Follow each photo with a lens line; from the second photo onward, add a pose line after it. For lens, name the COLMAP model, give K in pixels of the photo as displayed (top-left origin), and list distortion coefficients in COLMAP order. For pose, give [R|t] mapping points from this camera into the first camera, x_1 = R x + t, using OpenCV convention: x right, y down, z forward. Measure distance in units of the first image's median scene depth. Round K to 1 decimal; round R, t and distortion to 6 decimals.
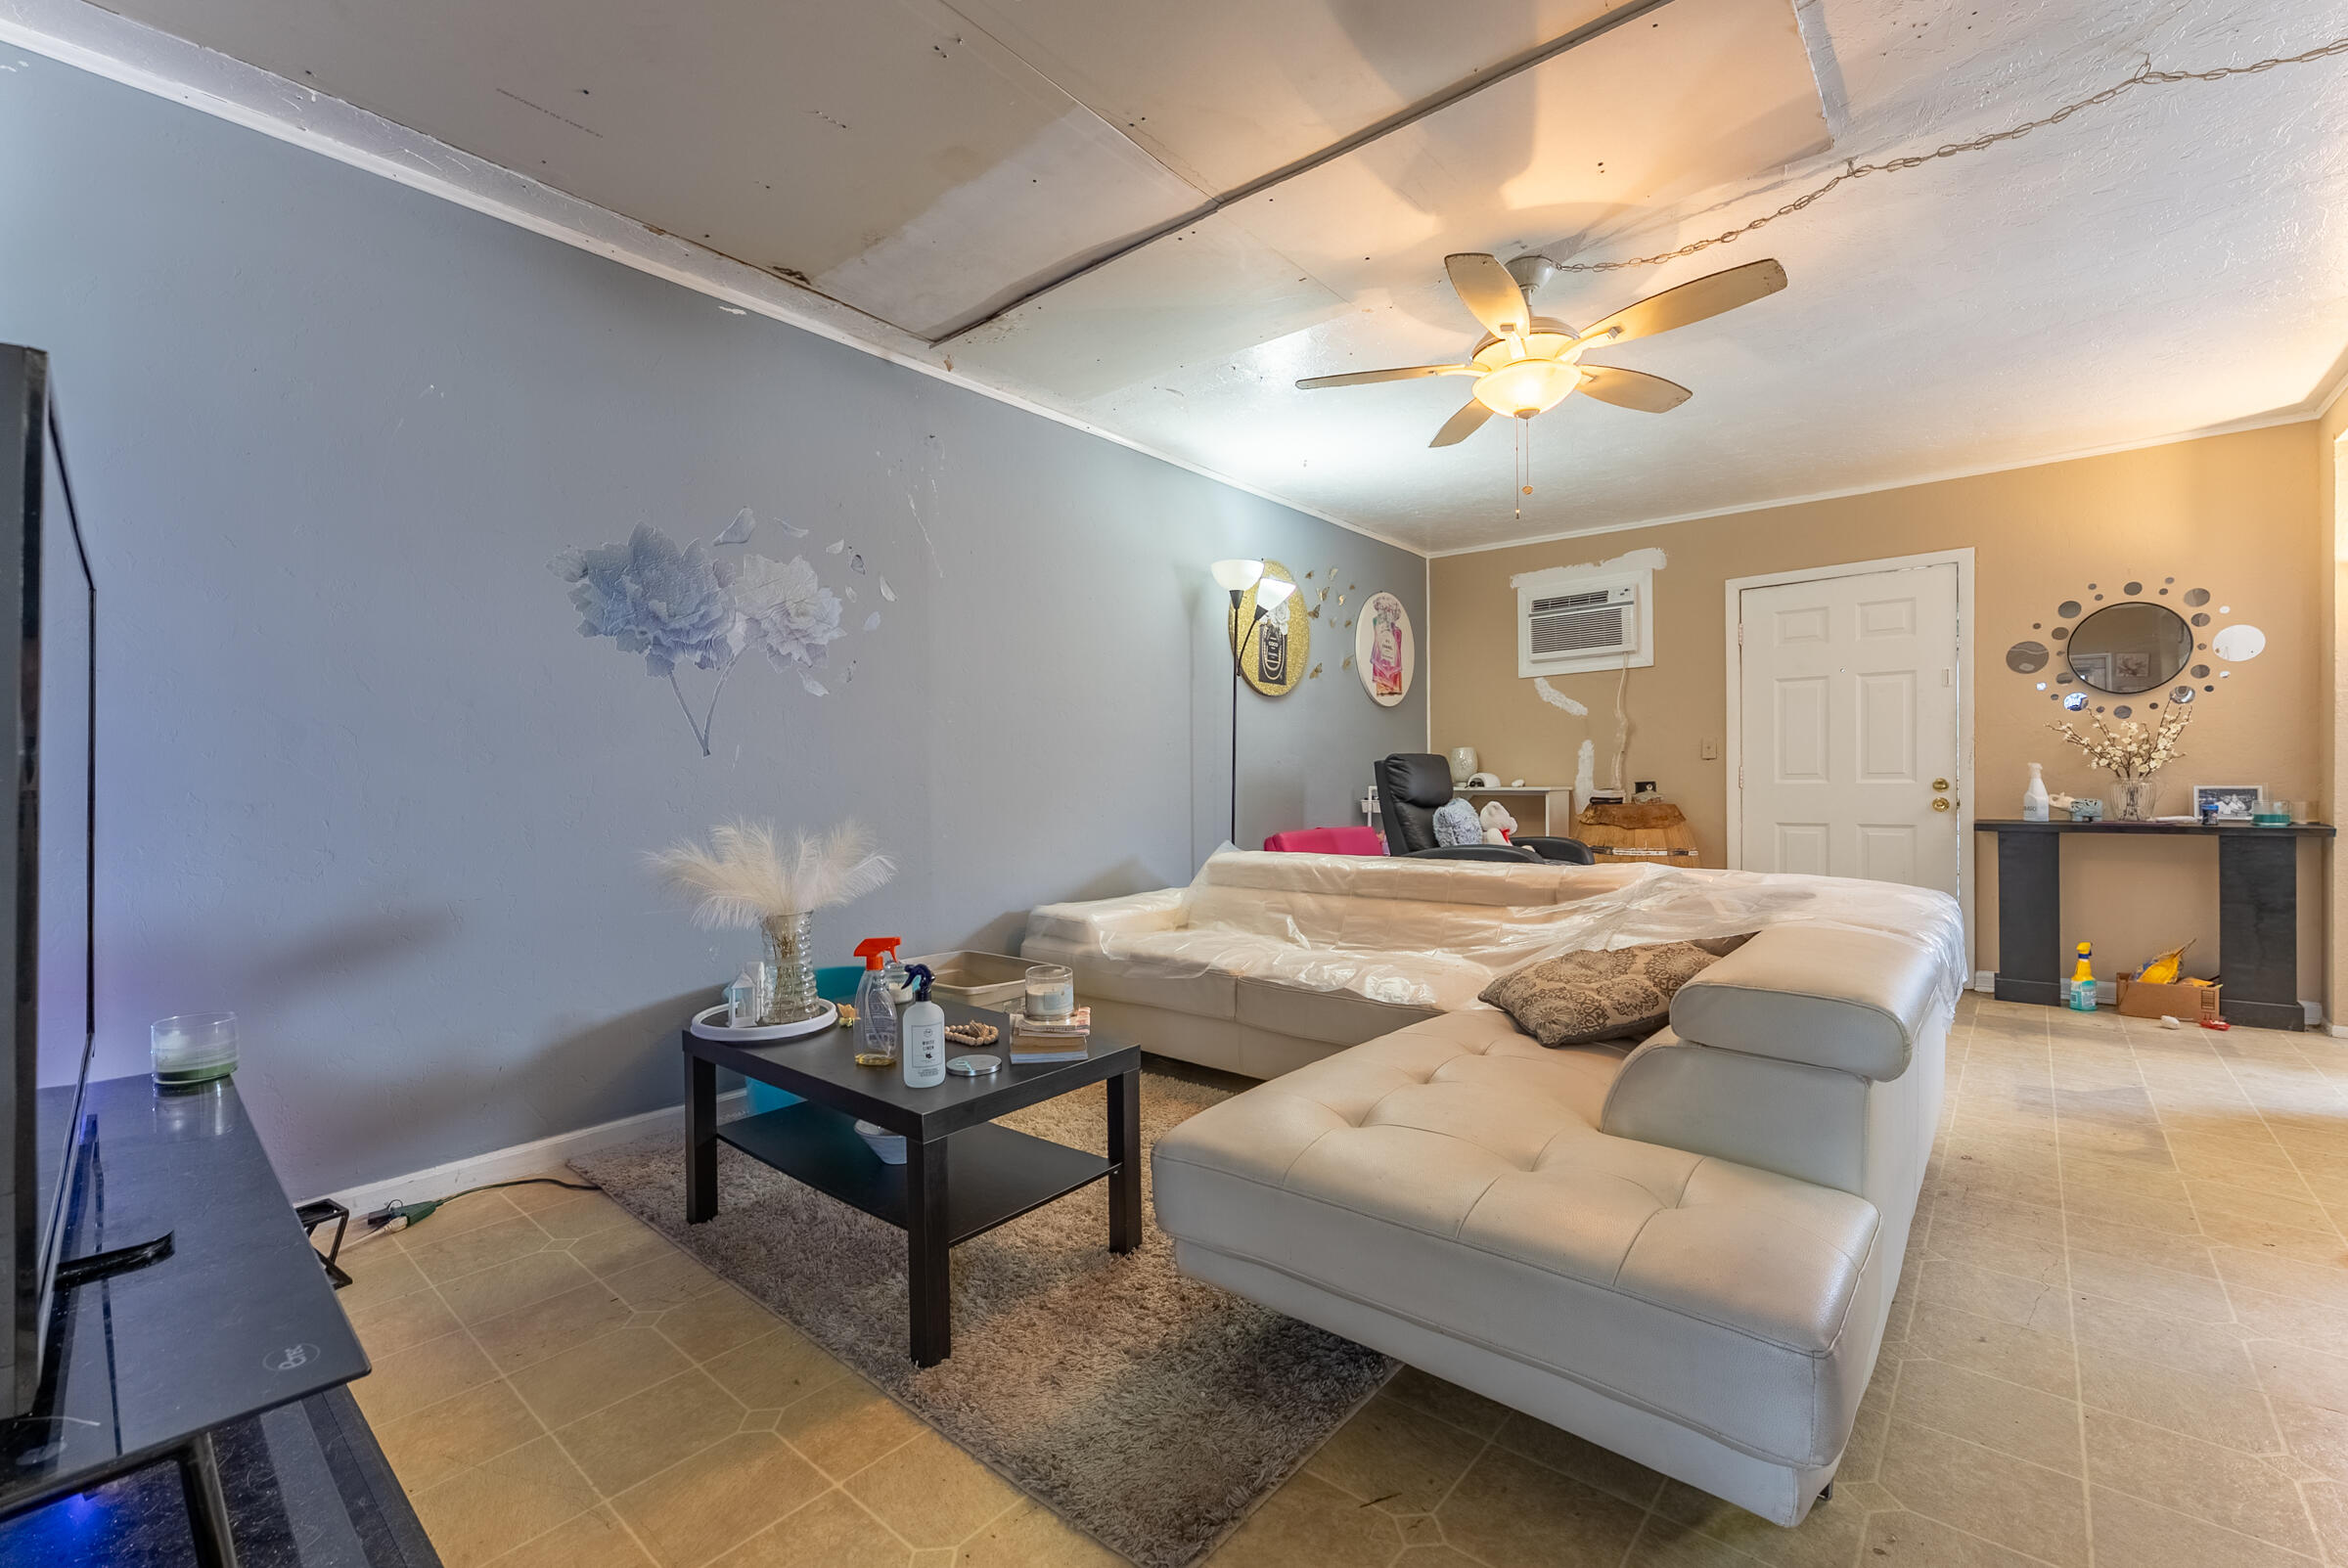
lens RADIAL K [[994.3, 0, 1174.0], [0, 994.3, 784.0], [0, 0, 1]] dist [-0.000846, -0.000094]
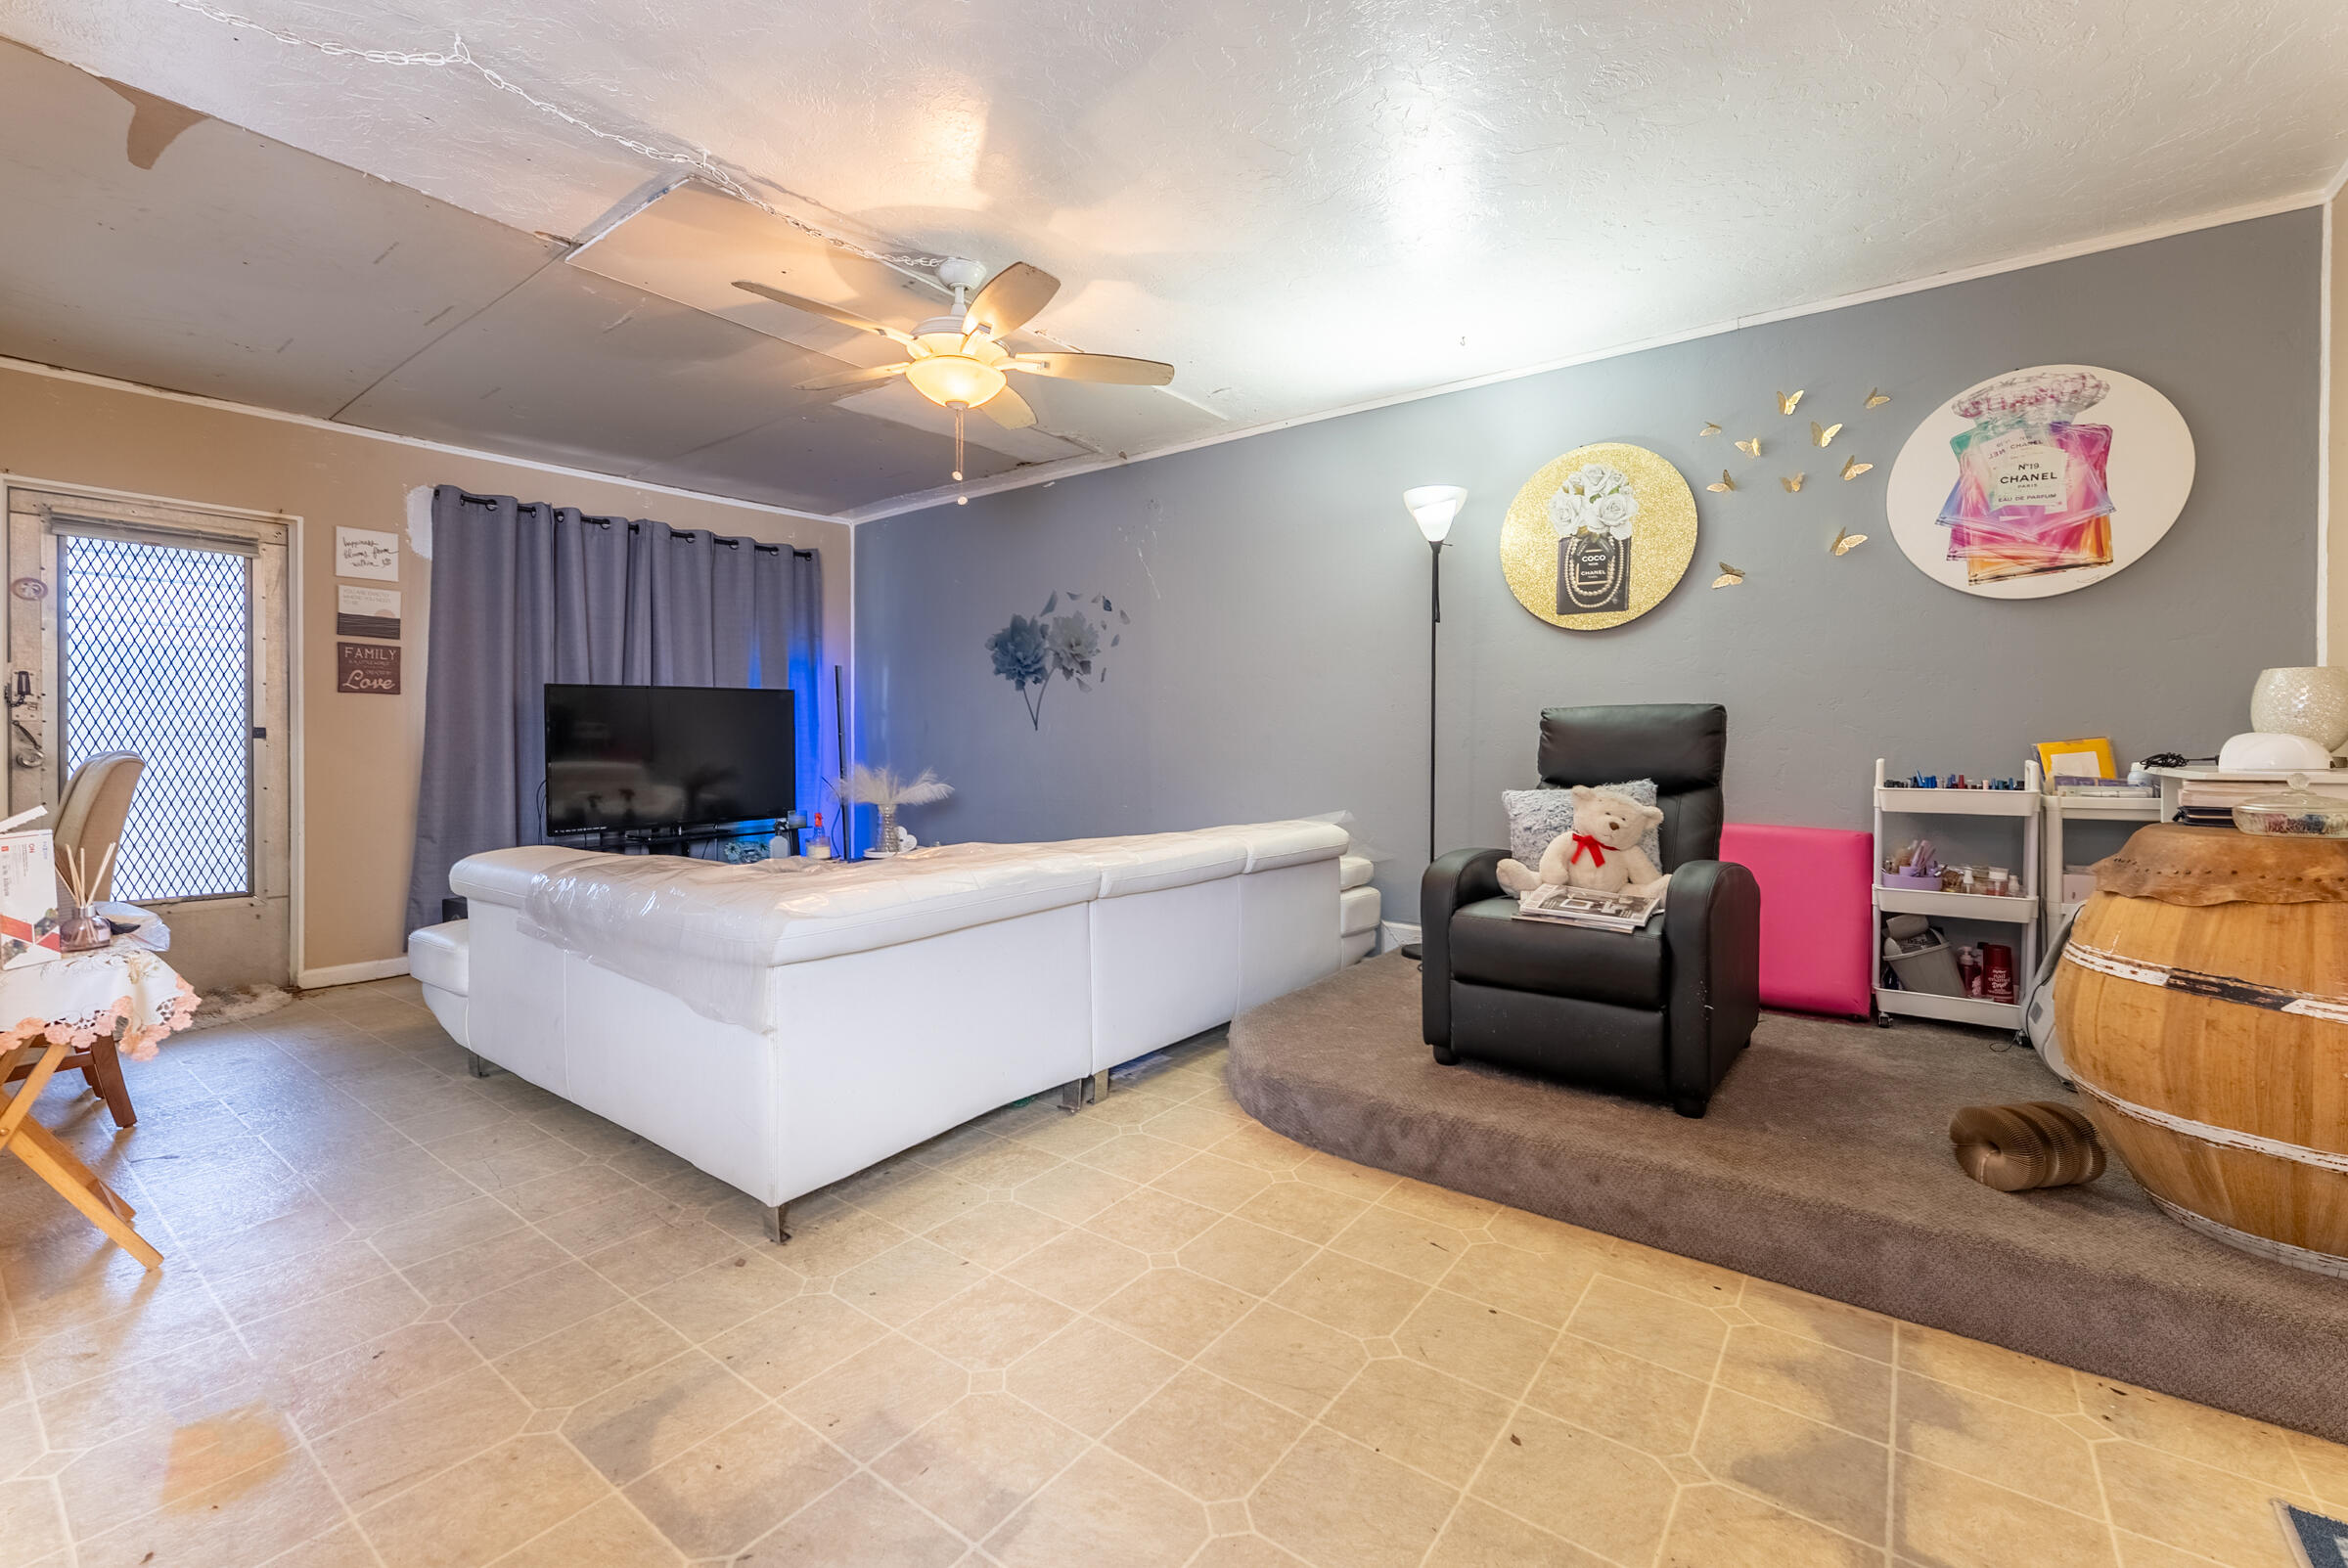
lens RADIAL K [[970.7, 0, 1186.6], [0, 970.7, 745.1], [0, 0, 1]] dist [-0.010555, -0.000010]
pose [[0.080634, 0.006973, -0.996719, 0.771420], [-0.003457, 0.999971, 0.006716, -0.007753], [0.996738, 0.002904, 0.080656, 0.637387]]
